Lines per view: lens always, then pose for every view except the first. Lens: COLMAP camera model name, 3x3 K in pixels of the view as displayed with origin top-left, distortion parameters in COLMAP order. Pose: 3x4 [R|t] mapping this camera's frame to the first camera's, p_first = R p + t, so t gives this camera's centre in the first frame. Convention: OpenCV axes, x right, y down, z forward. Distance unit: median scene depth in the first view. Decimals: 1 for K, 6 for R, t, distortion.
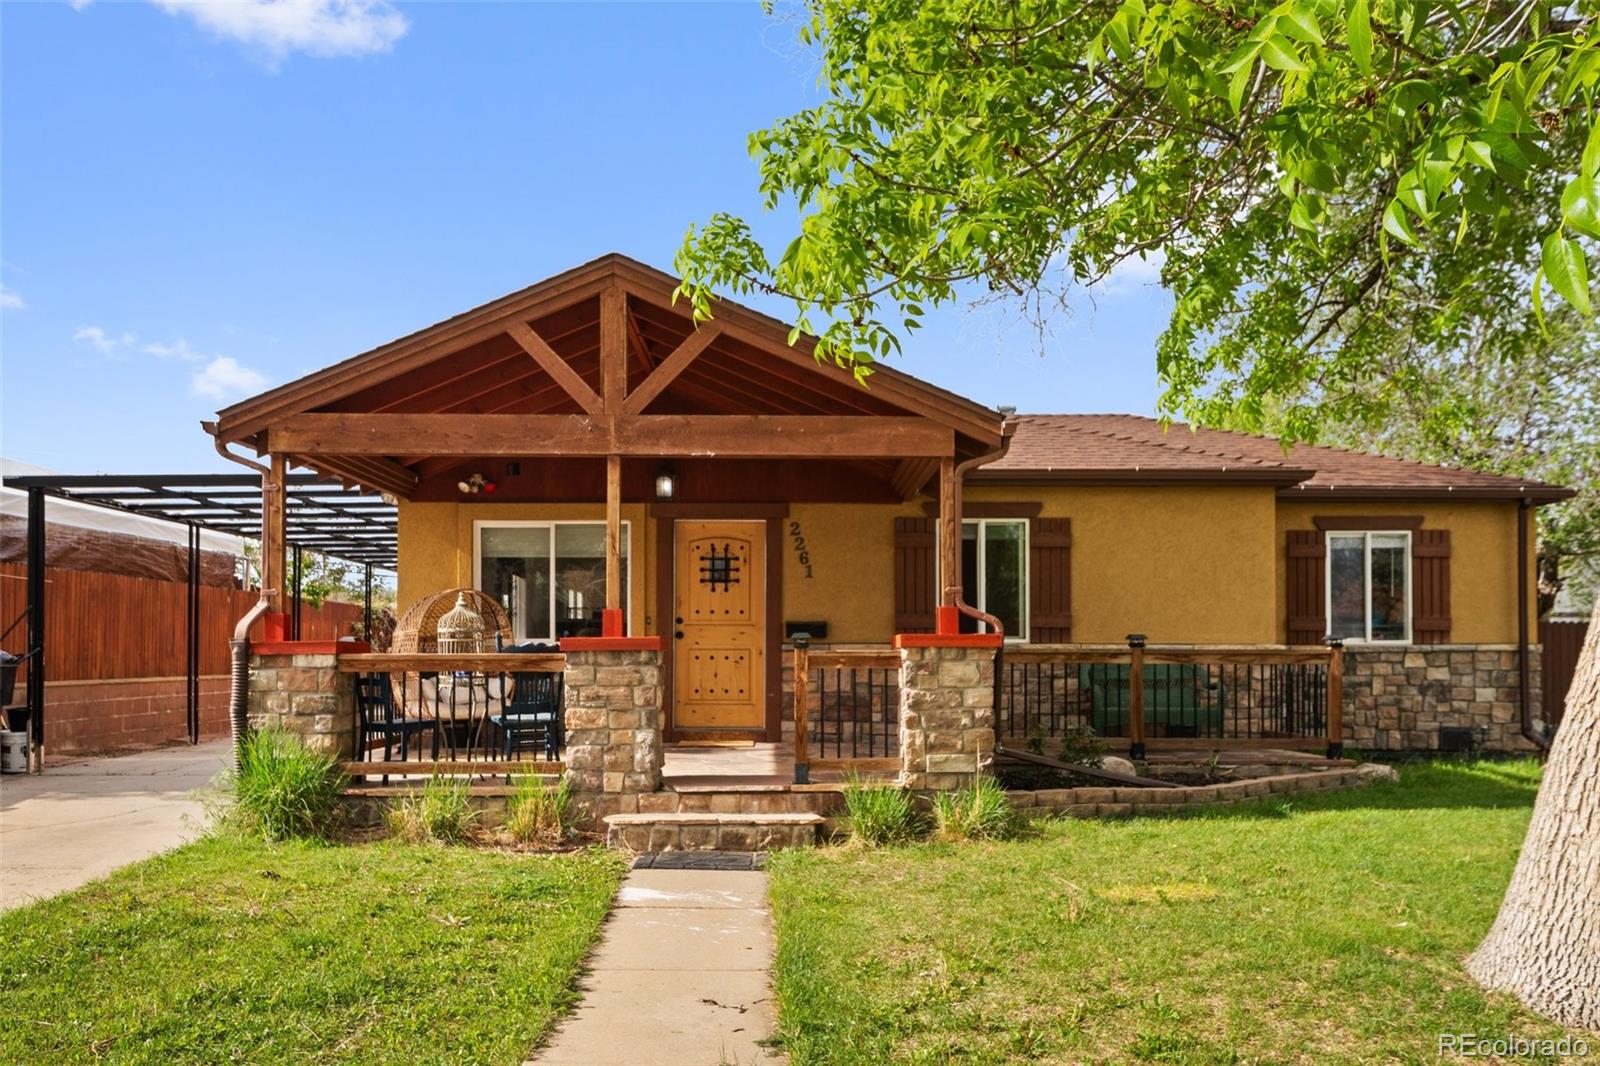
lens RADIAL K [[1247.3, 0, 797.8], [0, 1247.3, 566.6], [0, 0, 1]] dist [0.040114, -0.000688]
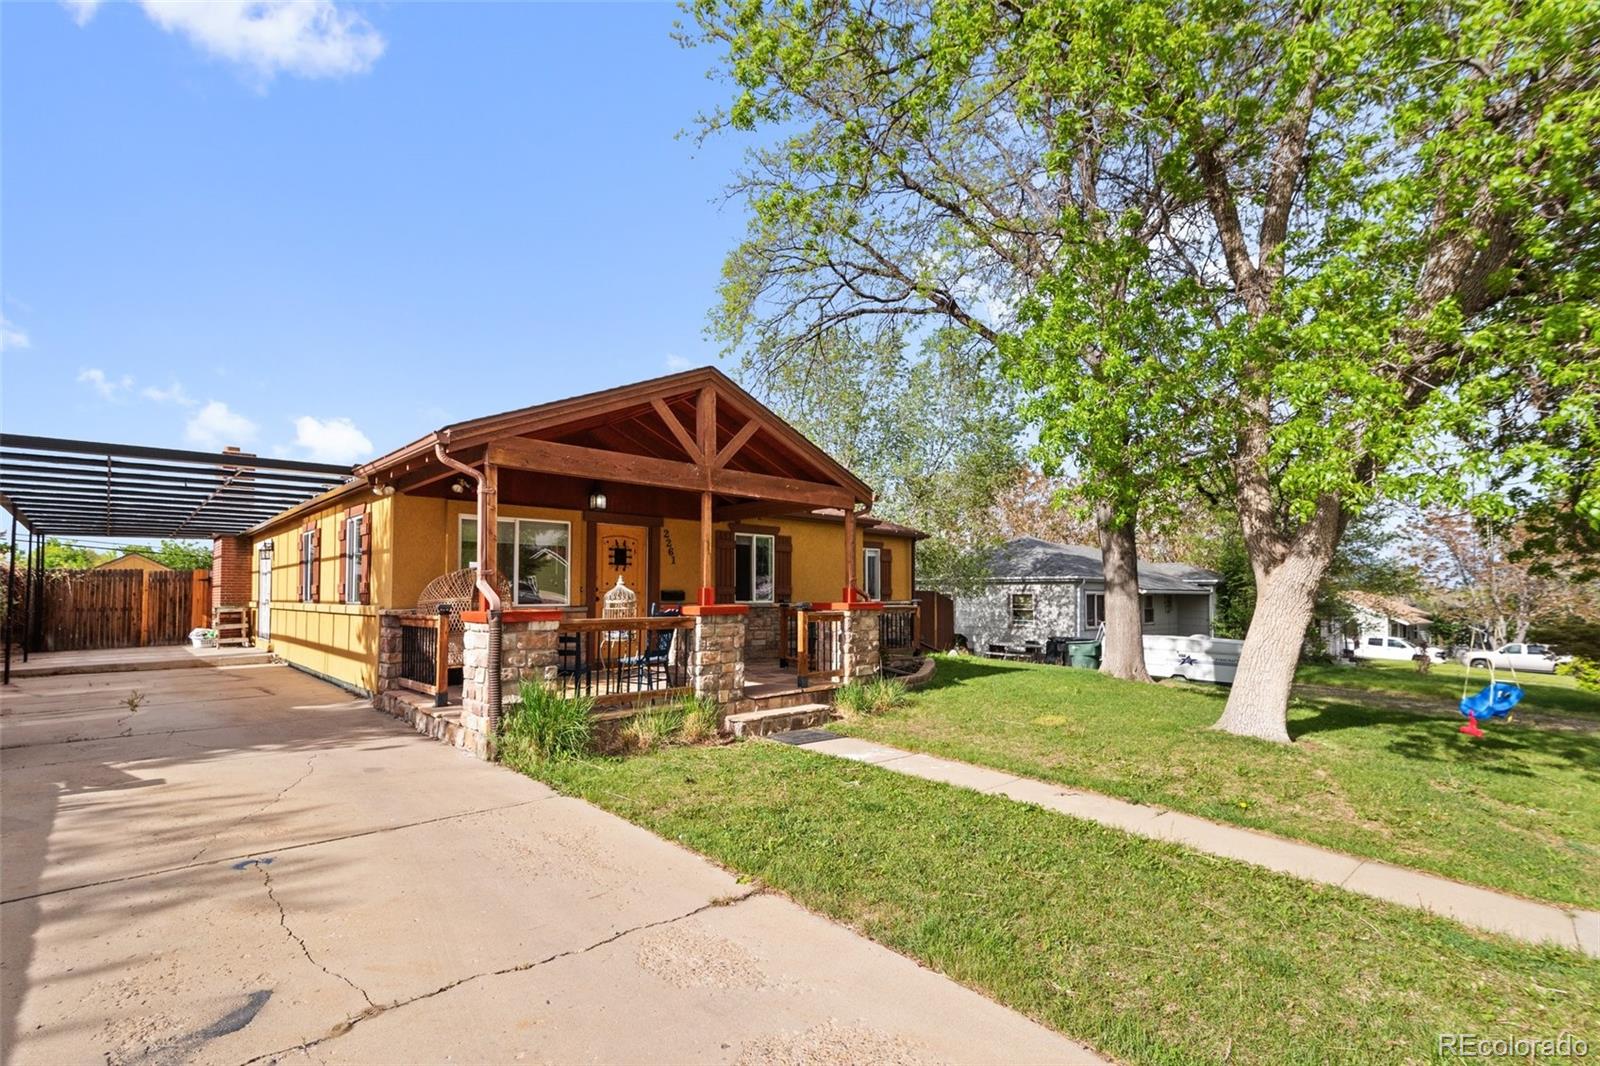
lens RADIAL K [[728.0, 0, 803.4], [0, 728.0, 534.7], [0, 0, 1]] dist [0.036839, -0.018142]
pose [[0.732481, 0.057686, 0.678339, -0.518692], [-0.050012, 0.998271, -0.030889, -0.008344], [-0.678948, -0.011300, 0.734099, 0.174351]]
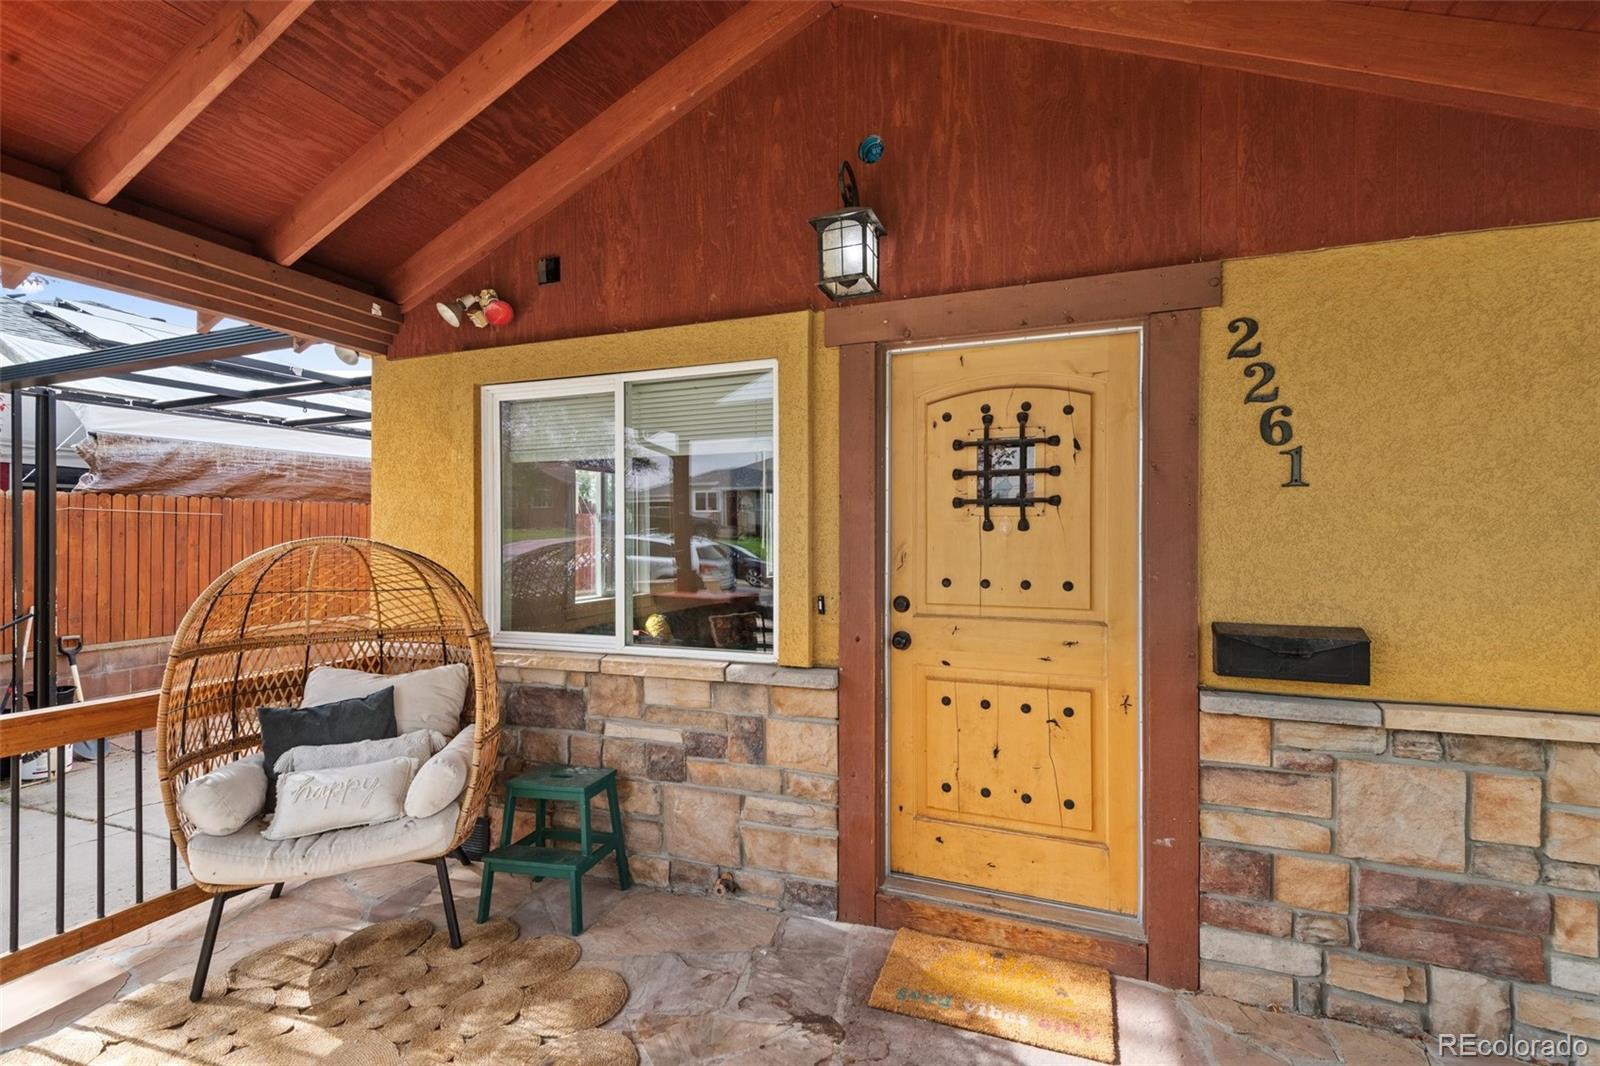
lens RADIAL K [[728.0, 0, 803.4], [0, 728.0, 534.7], [0, 0, 1]] dist [0.036839, -0.018142]
pose [[0.925902, -0.000405, -0.377765, -0.035748], [0.024455, 0.997966, 0.058868, 0.006797], [0.376972, -0.063744, 0.924028, 0.775088]]
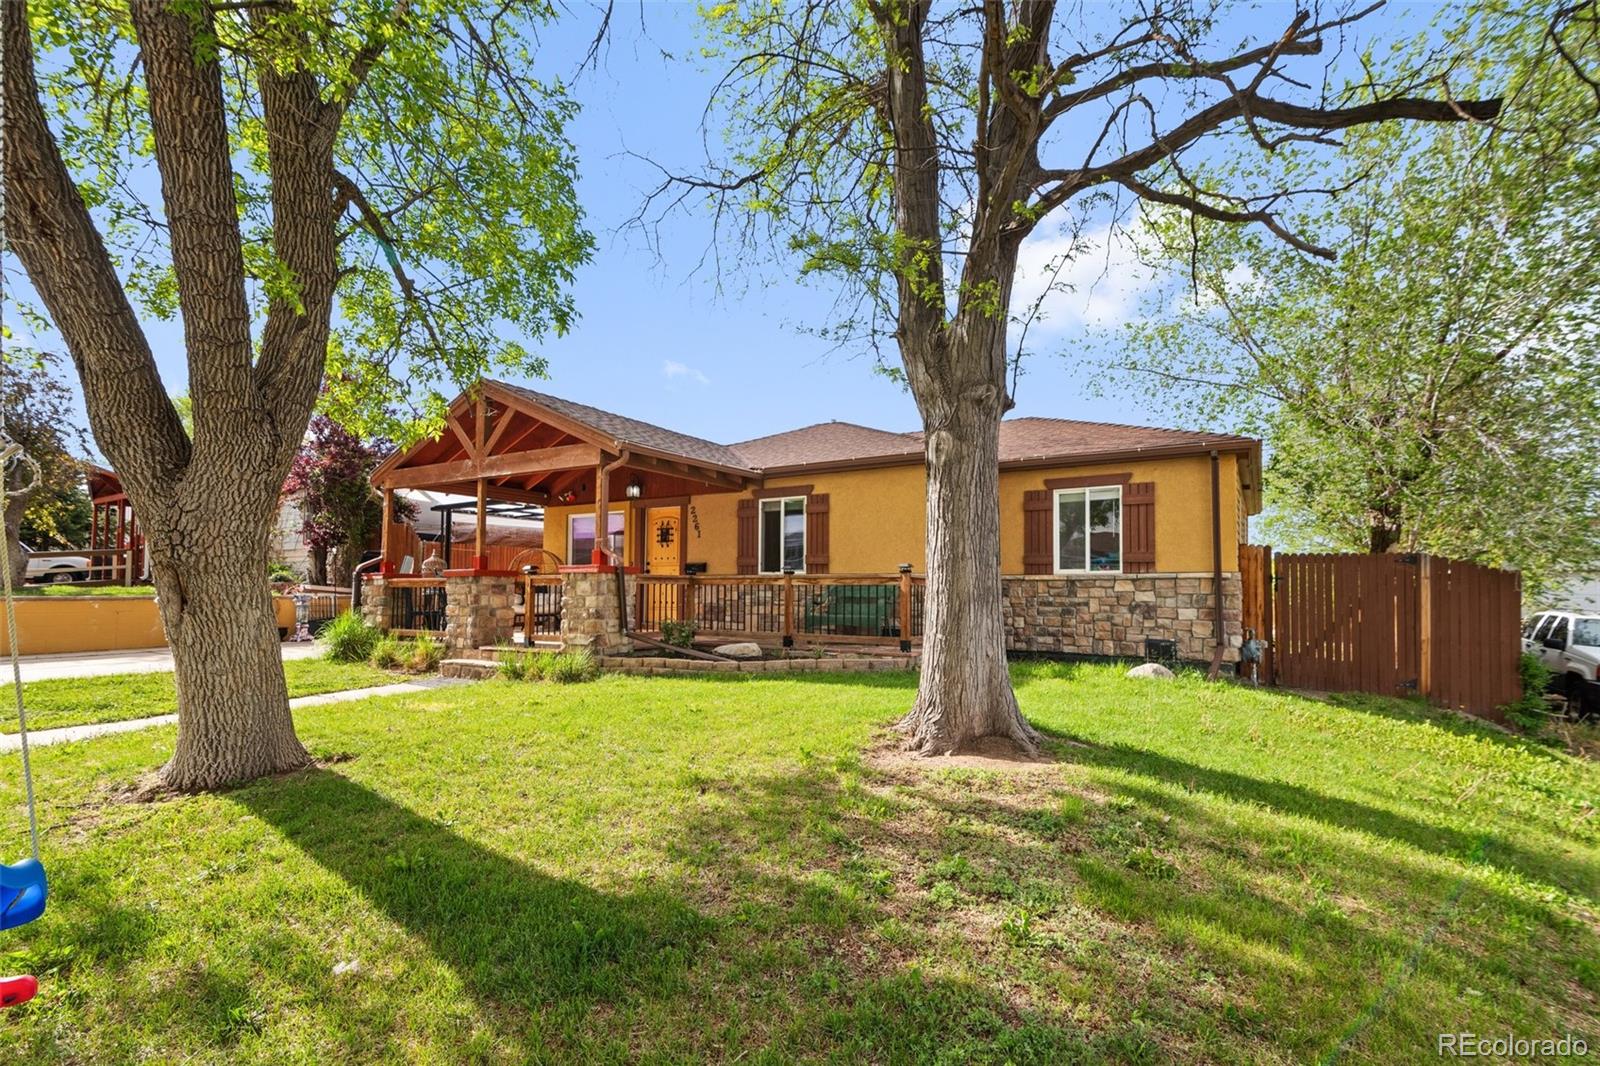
lens RADIAL K [[728.0, 0, 803.4], [0, 728.0, 534.7], [0, 0, 1]] dist [0.036839, -0.018142]
pose [[0.842897, -0.037724, -0.536751, 0.675078], [0.031284, 0.999288, -0.021104, 0.030712], [0.537165, 0.000997, 0.843476, 0.218701]]
